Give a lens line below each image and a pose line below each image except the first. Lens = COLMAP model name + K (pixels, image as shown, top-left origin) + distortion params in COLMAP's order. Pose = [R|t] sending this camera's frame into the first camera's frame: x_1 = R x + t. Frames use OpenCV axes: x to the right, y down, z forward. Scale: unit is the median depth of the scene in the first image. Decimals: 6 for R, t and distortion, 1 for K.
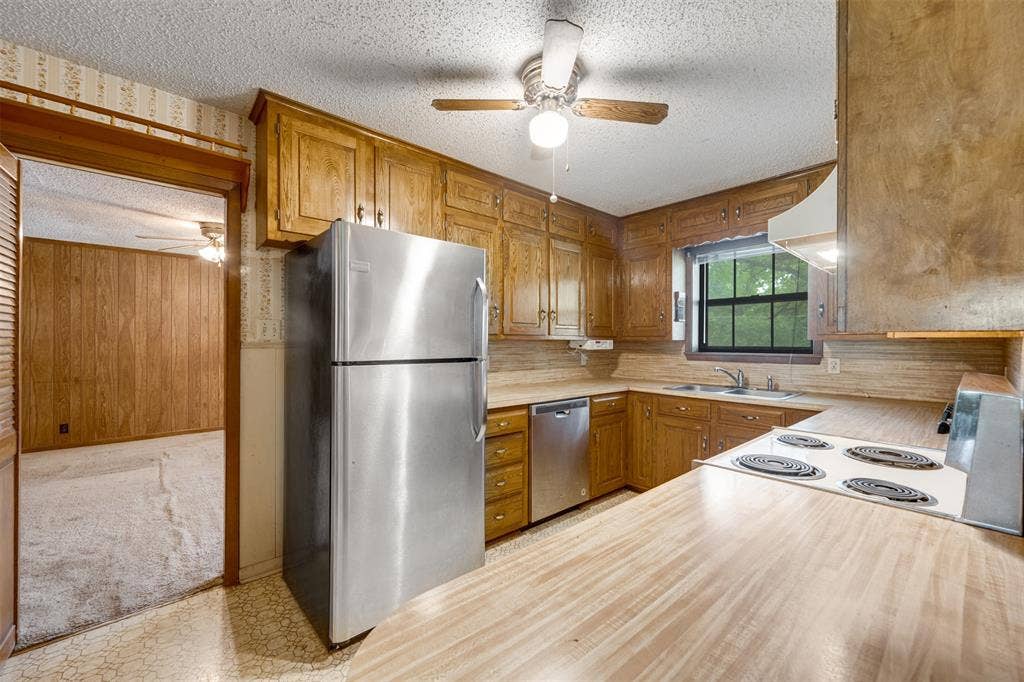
lens RADIAL K [[403.0, 0, 510.4], [0, 403.0, 342.3], [0, 0, 1]] dist [-0.000784, -0.000044]
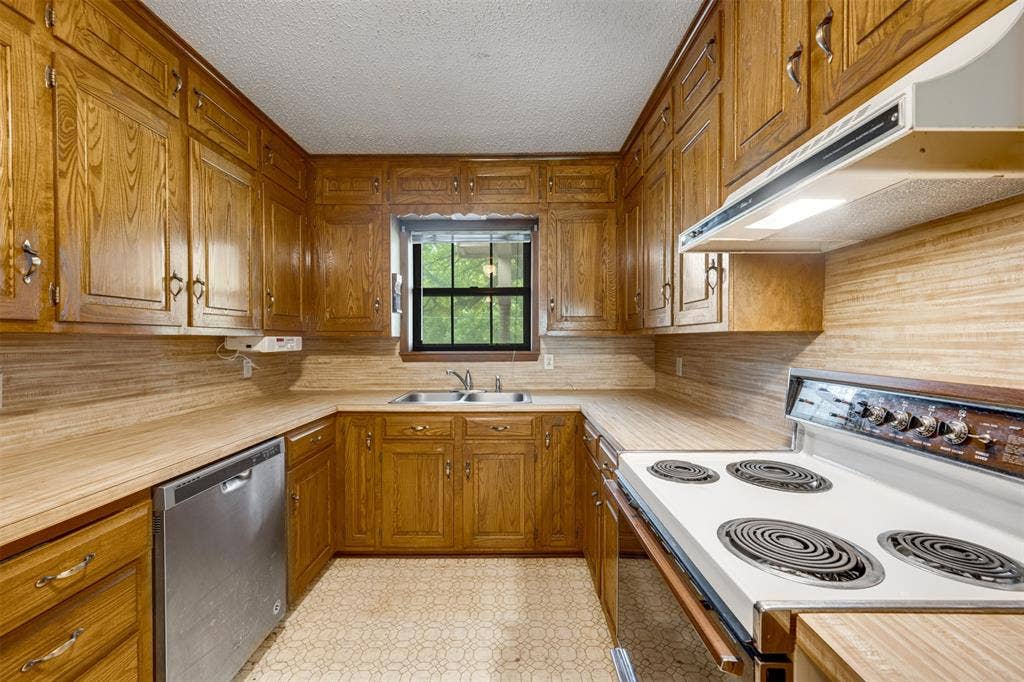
lens RADIAL K [[403.0, 0, 510.4], [0, 403.0, 342.3], [0, 0, 1]] dist [-0.000784, -0.000044]
pose [[0.660358, -0.010402, 0.750879, -0.020021], [0.006664, 0.999946, 0.007991, 0.000968], [-0.750922, -0.000273, 0.660391, 0.372806]]
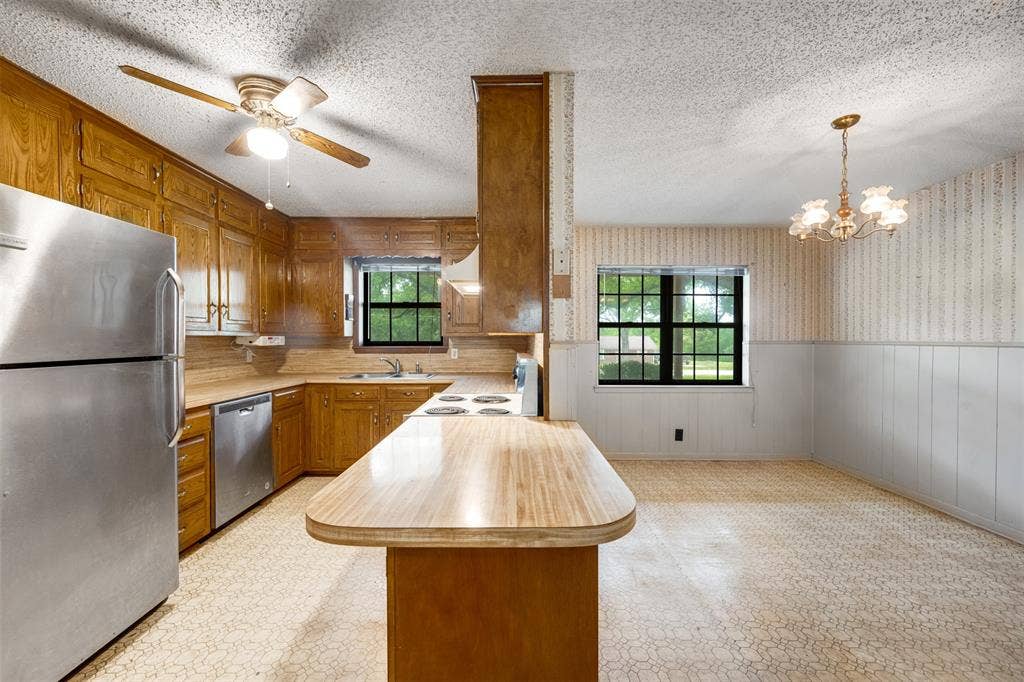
lens RADIAL K [[403.0, 0, 510.4], [0, 403.0, 342.3], [0, 0, 1]] dist [-0.000784, -0.000044]
pose [[0.653667, -0.010981, 0.756702, -0.176156], [0.003404, 0.999927, 0.011570, 0.000356], [-0.756775, -0.004987, 0.653657, -0.122149]]
